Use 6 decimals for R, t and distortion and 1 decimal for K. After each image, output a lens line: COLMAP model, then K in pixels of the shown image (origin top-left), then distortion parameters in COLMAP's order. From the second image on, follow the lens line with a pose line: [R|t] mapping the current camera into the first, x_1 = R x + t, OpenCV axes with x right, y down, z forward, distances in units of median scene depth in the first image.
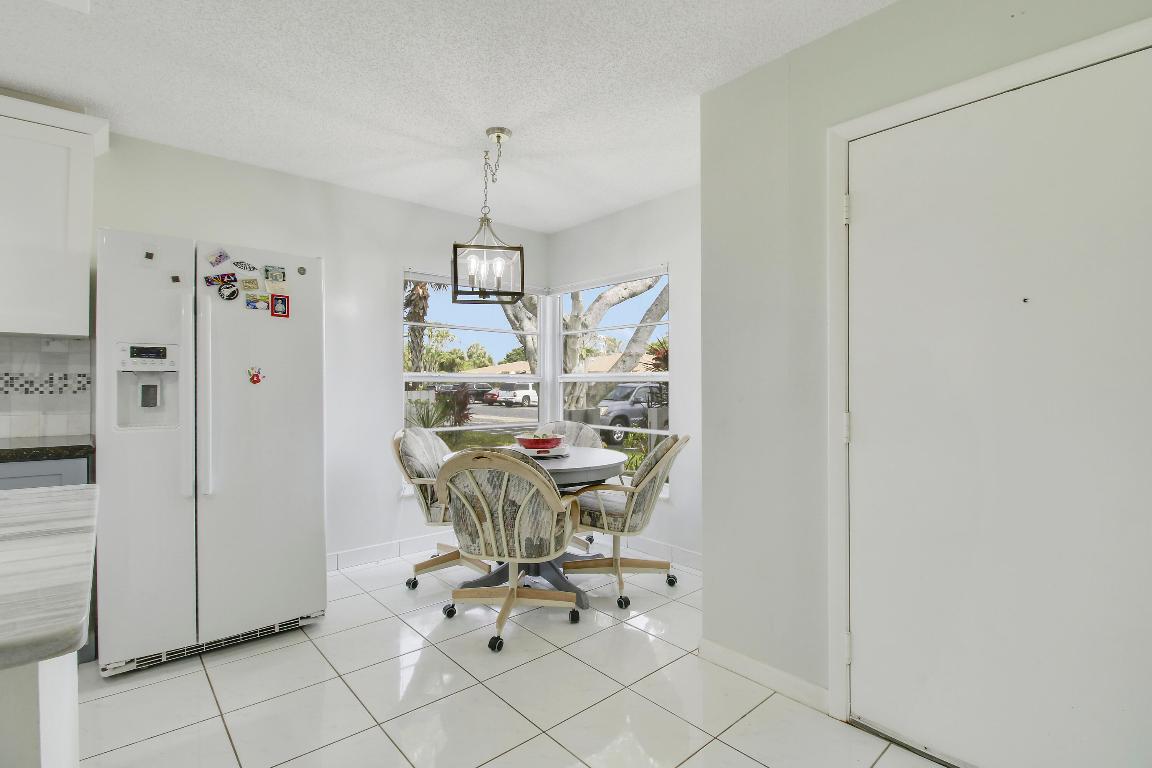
lens RADIAL K [[541.5, 0, 580.8], [0, 541.5, 372.7], [0, 0, 1]] dist [0.003213, -0.000516]
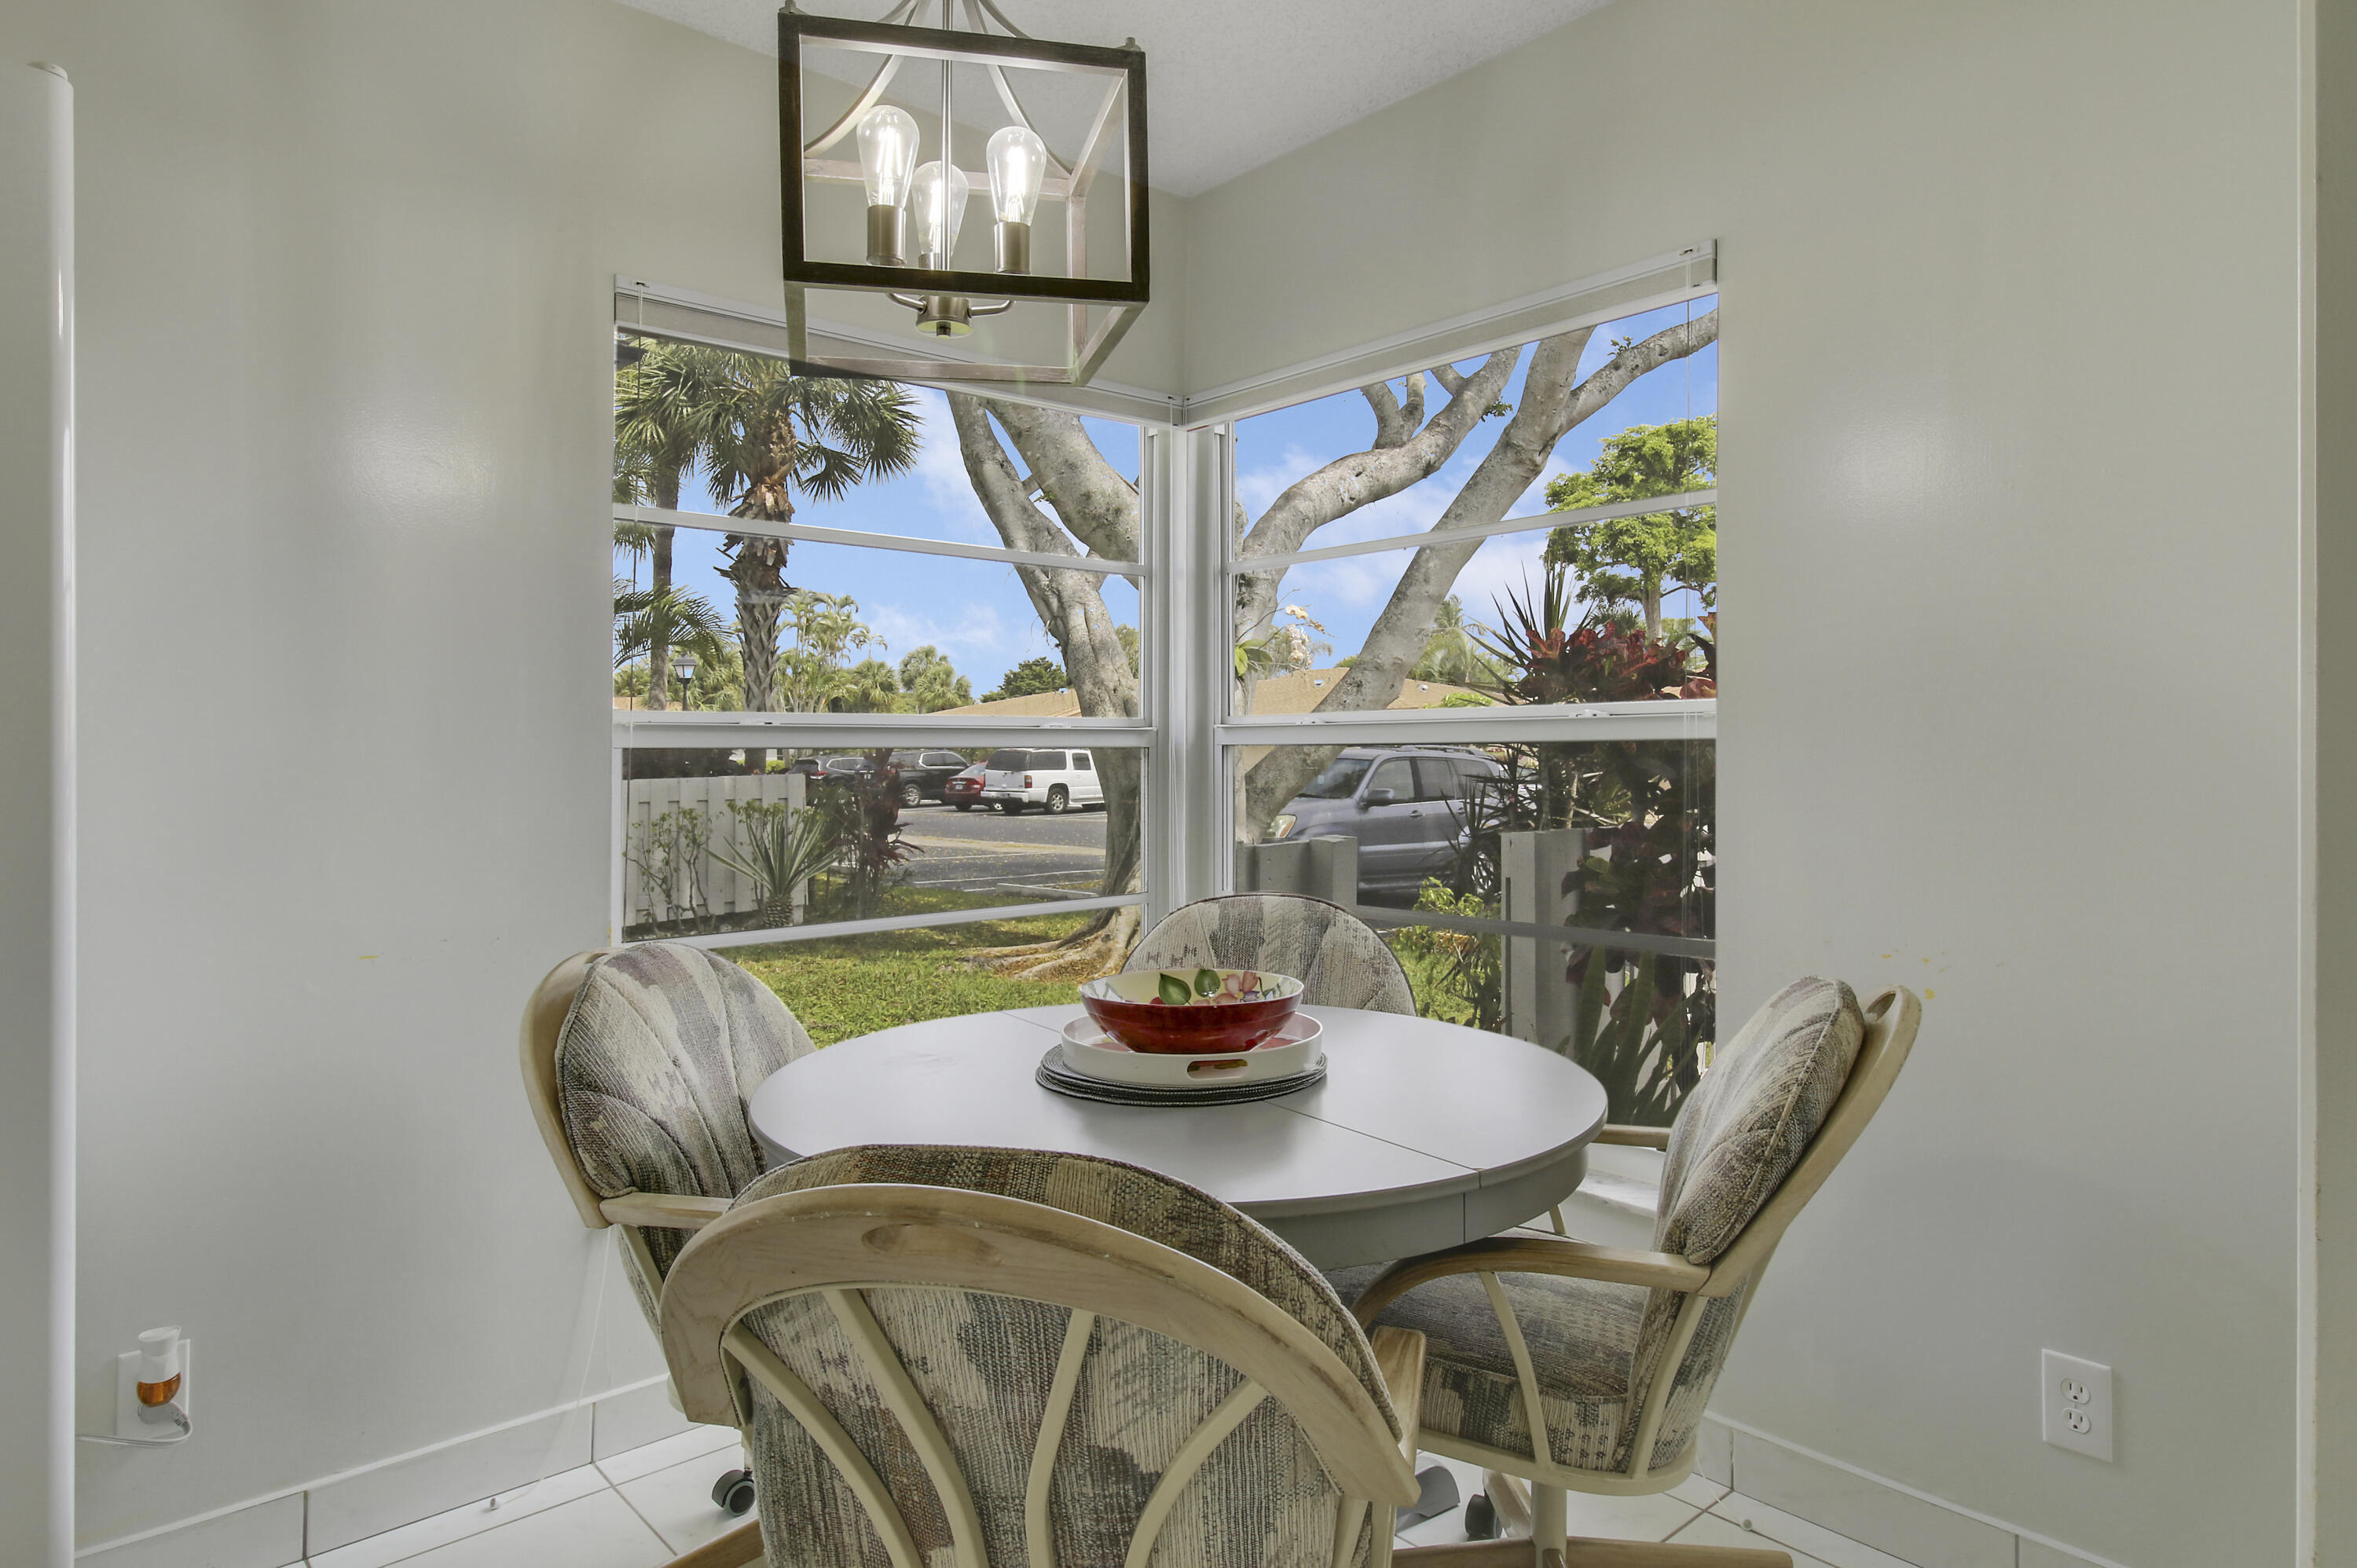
lens RADIAL K [[1108.3, 0, 1178.6], [0, 1108.3, 680.7], [0, 0, 1]] dist [-0.001073, -0.000080]
pose [[0.999545, -0.006517, 0.029436, -0.053495], [0.007791, 0.999028, -0.043376, 0.006301], [-0.029125, 0.043585, 0.998625, 0.303972]]
